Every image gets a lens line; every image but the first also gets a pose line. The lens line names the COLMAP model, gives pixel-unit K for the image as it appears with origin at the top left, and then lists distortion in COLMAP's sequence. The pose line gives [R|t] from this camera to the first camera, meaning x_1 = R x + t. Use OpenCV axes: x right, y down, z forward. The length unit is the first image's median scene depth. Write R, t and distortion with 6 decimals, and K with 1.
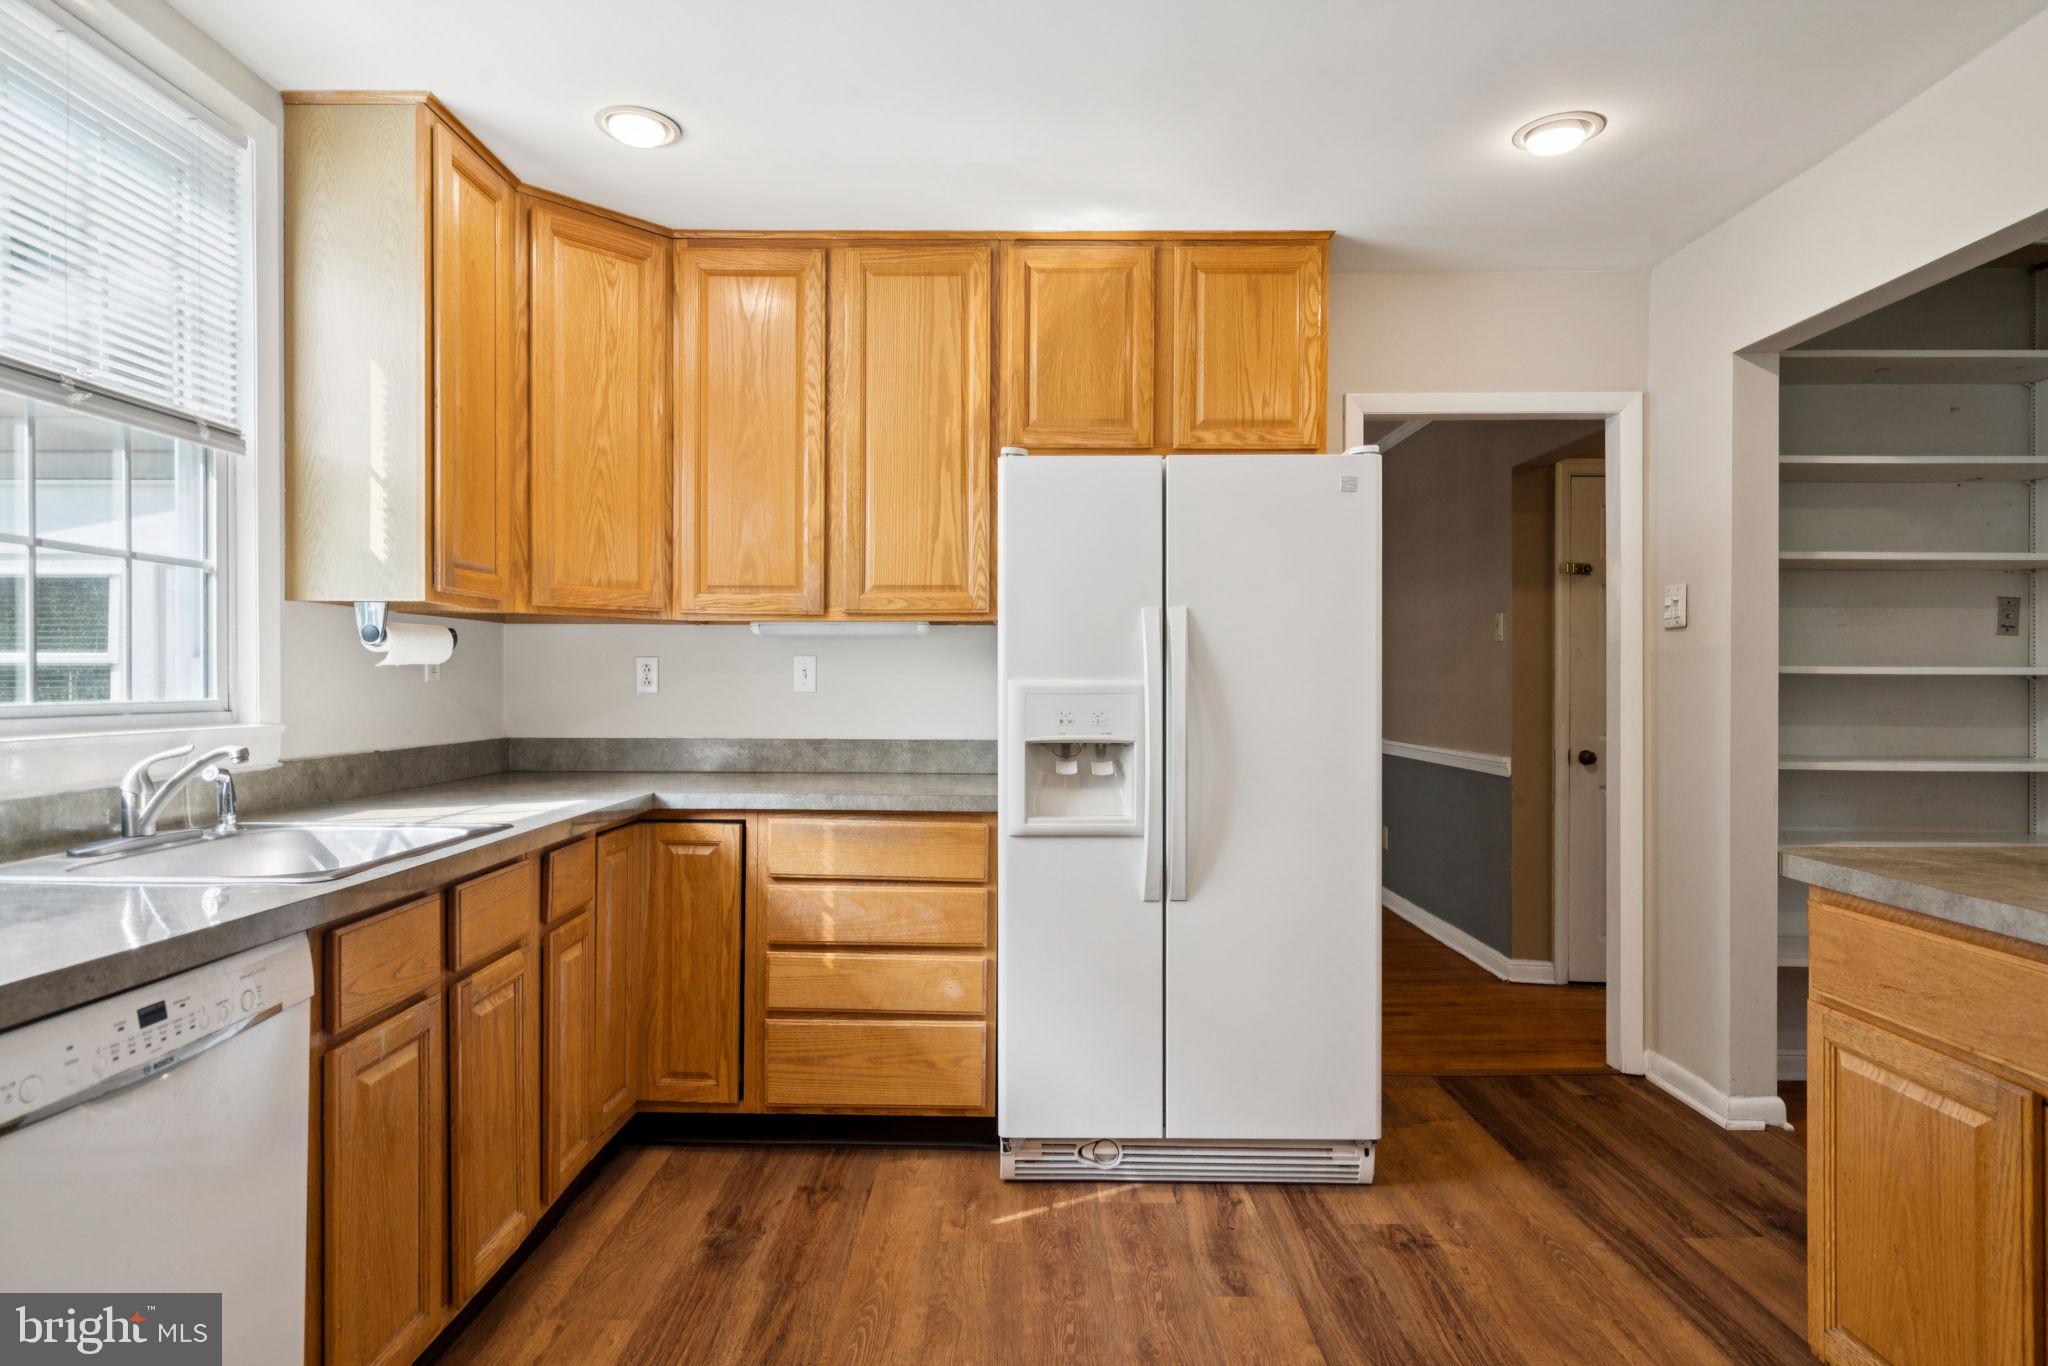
lens RADIAL K [[1165.7, 0, 1024.0], [0, 1165.7, 683.0], [0, 0, 1]] dist [0.001054, 0.000124]
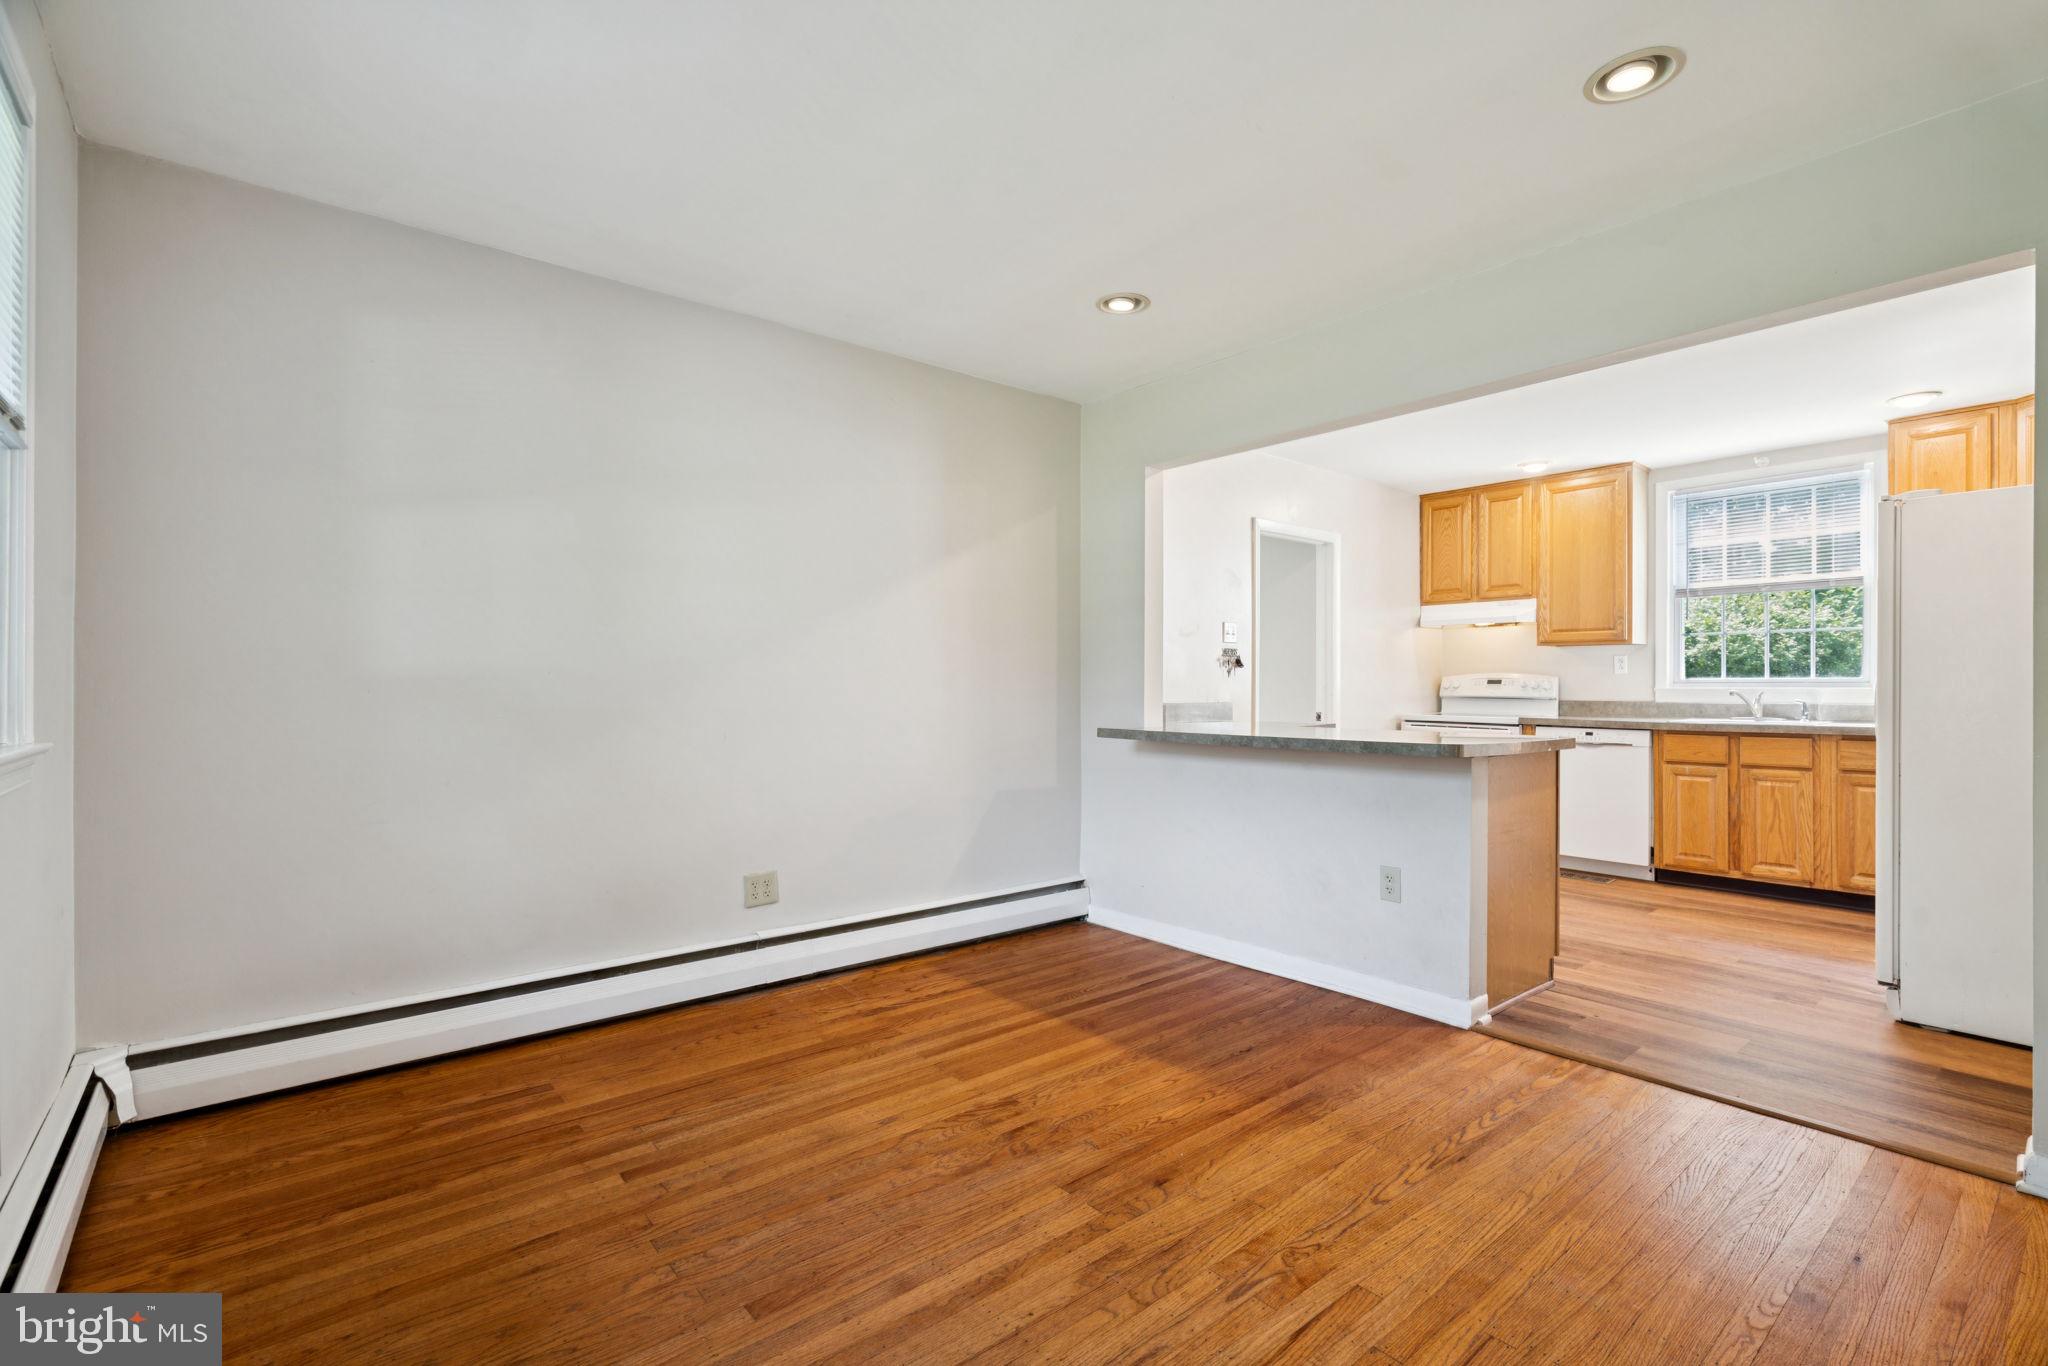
lens RADIAL K [[899.9, 0, 1024.0], [0, 899.9, 683.0], [0, 0, 1]] dist [0.002016, 0.000350]
pose [[-0.768020, -0.003572, -0.640415, 2.305391], [-0.004958, 0.999988, 0.000368, 0.037023], [0.640406, 0.003458, -0.768029, 1.488218]]
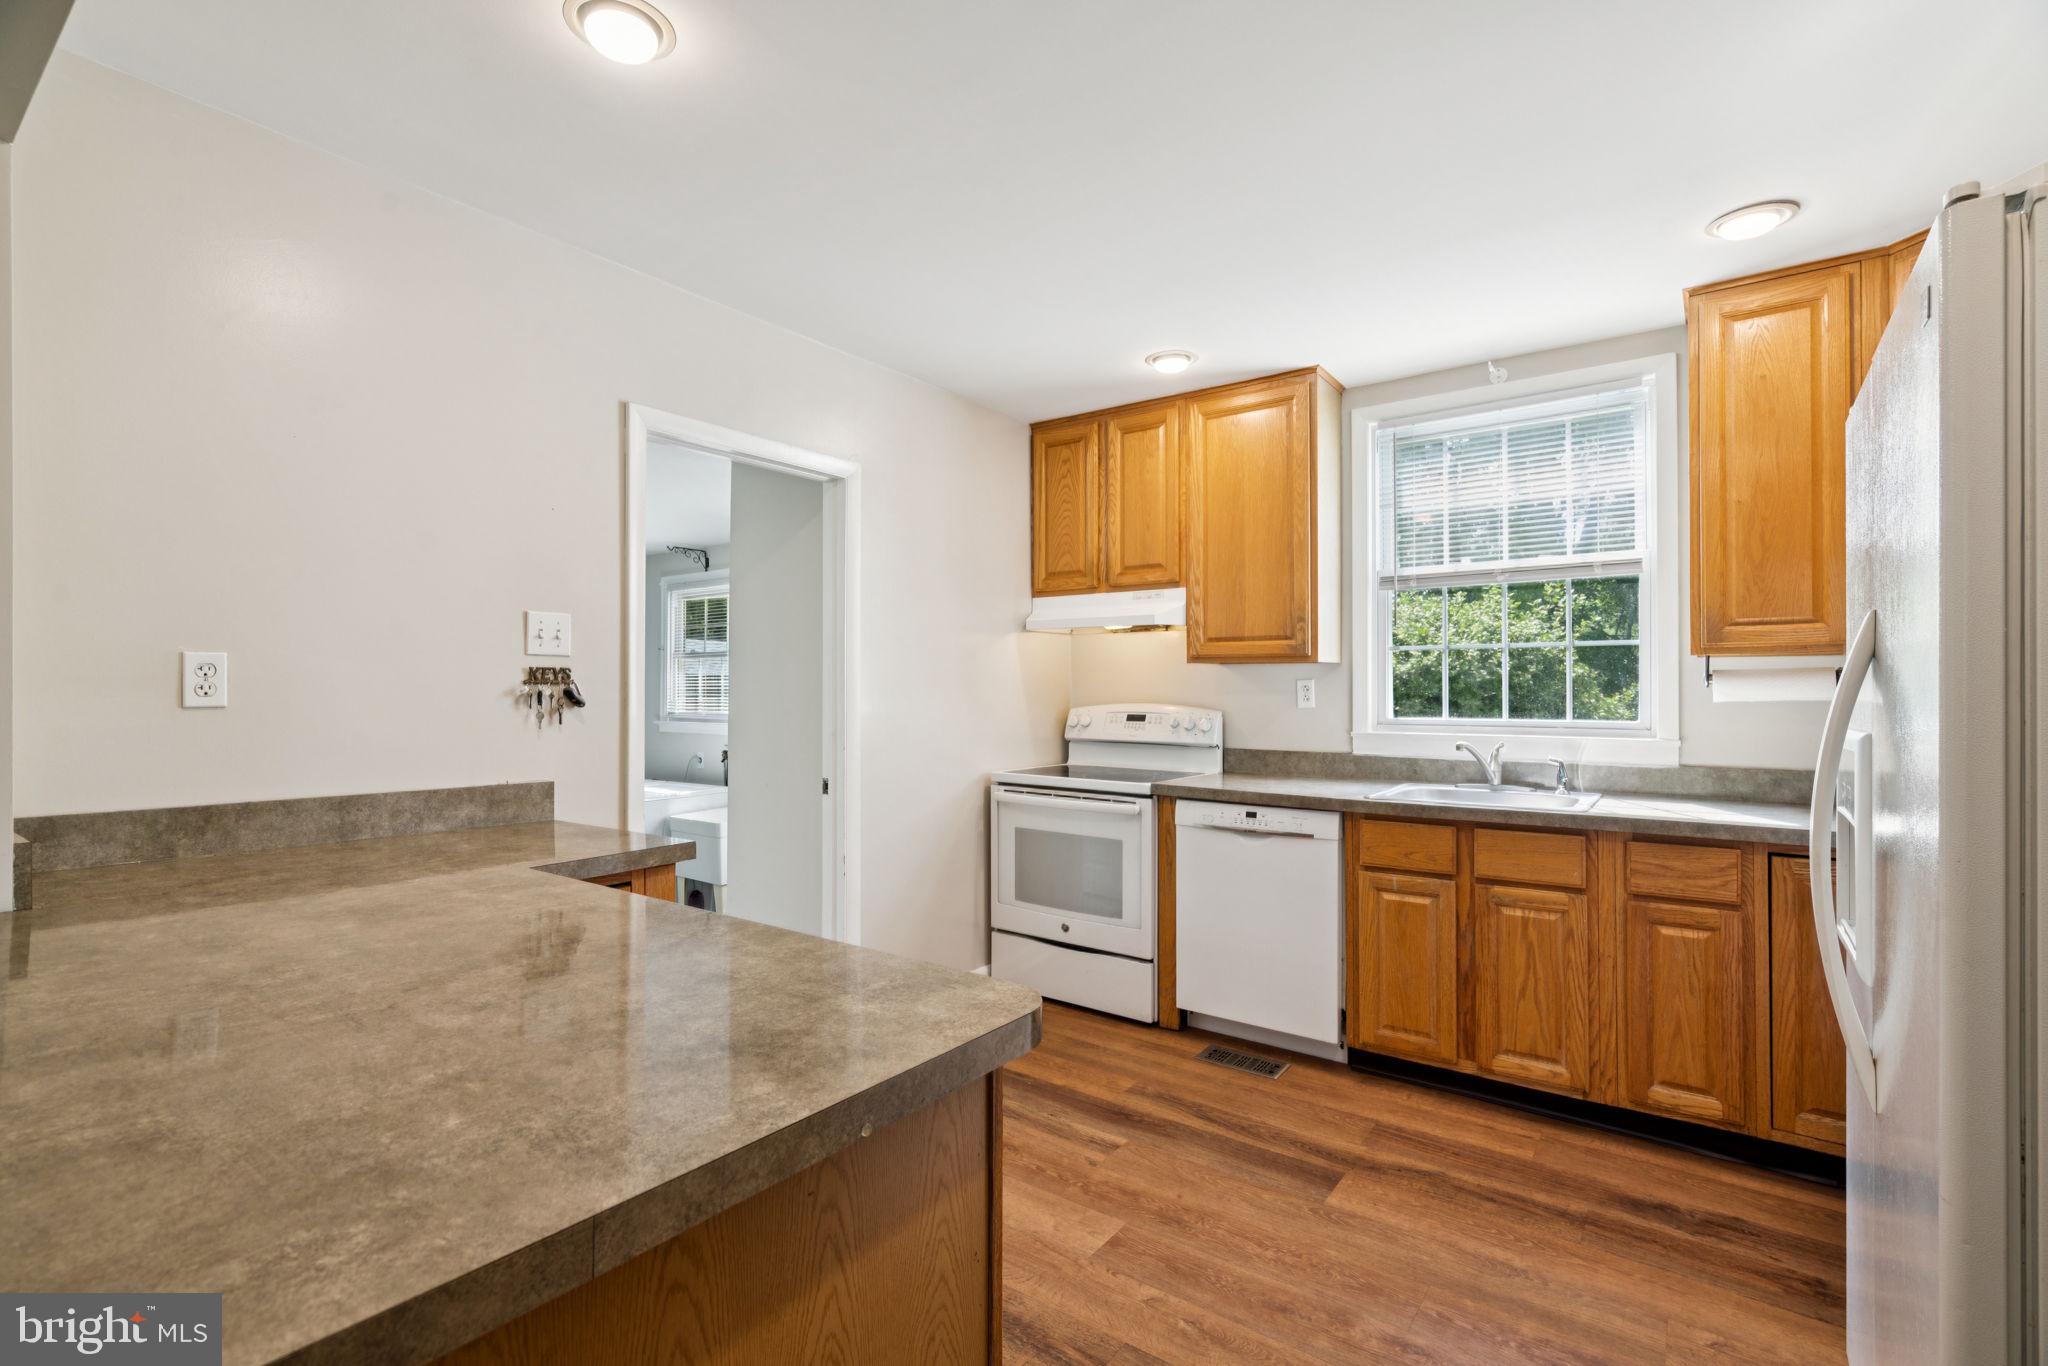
lens RADIAL K [[922.2, 0, 1024.0], [0, 922.2, 683.0], [0, 0, 1]] dist [0.001079, 0.000191]
pose [[-0.589619, -0.009321, -0.807627, 0.968689], [-0.005747, 0.999957, -0.007345, -0.030074], [0.807661, 0.000311, -0.589647, 1.170252]]
